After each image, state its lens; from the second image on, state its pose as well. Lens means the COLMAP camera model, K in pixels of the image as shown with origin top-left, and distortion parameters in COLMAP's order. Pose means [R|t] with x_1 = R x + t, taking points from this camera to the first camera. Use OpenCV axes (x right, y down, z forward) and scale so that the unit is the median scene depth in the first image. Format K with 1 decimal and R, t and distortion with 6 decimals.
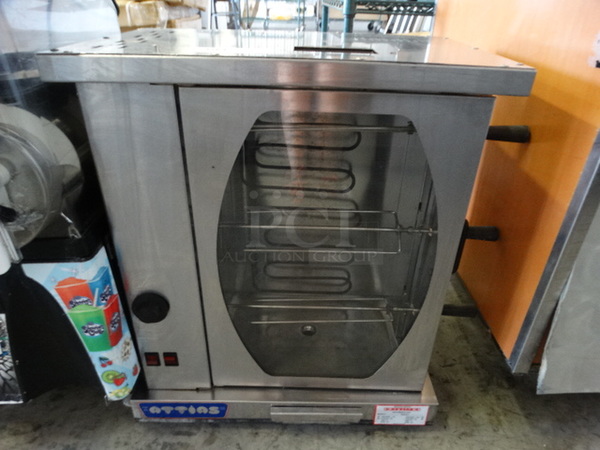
lens RADIAL K [[433.9, 0, 301.4], [0, 433.9, 256.8], [0, 0, 1]] dist [0.042323, -0.002638]
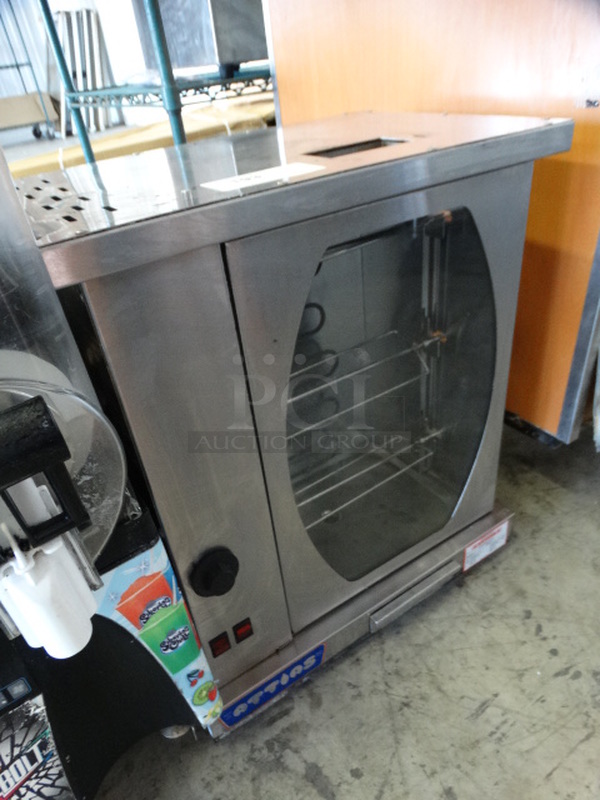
lens RADIAL K [[579.2, 0, 298.8], [0, 579.2, 444.8], [0, 0, 1]] dist [0.033639, -0.000166]
pose [[0.816701, -0.413708, 0.402301, -0.464976], [0.401778, 0.908078, 0.118188, -0.108675], [-0.414216, 0.065111, 0.907847, 0.089171]]
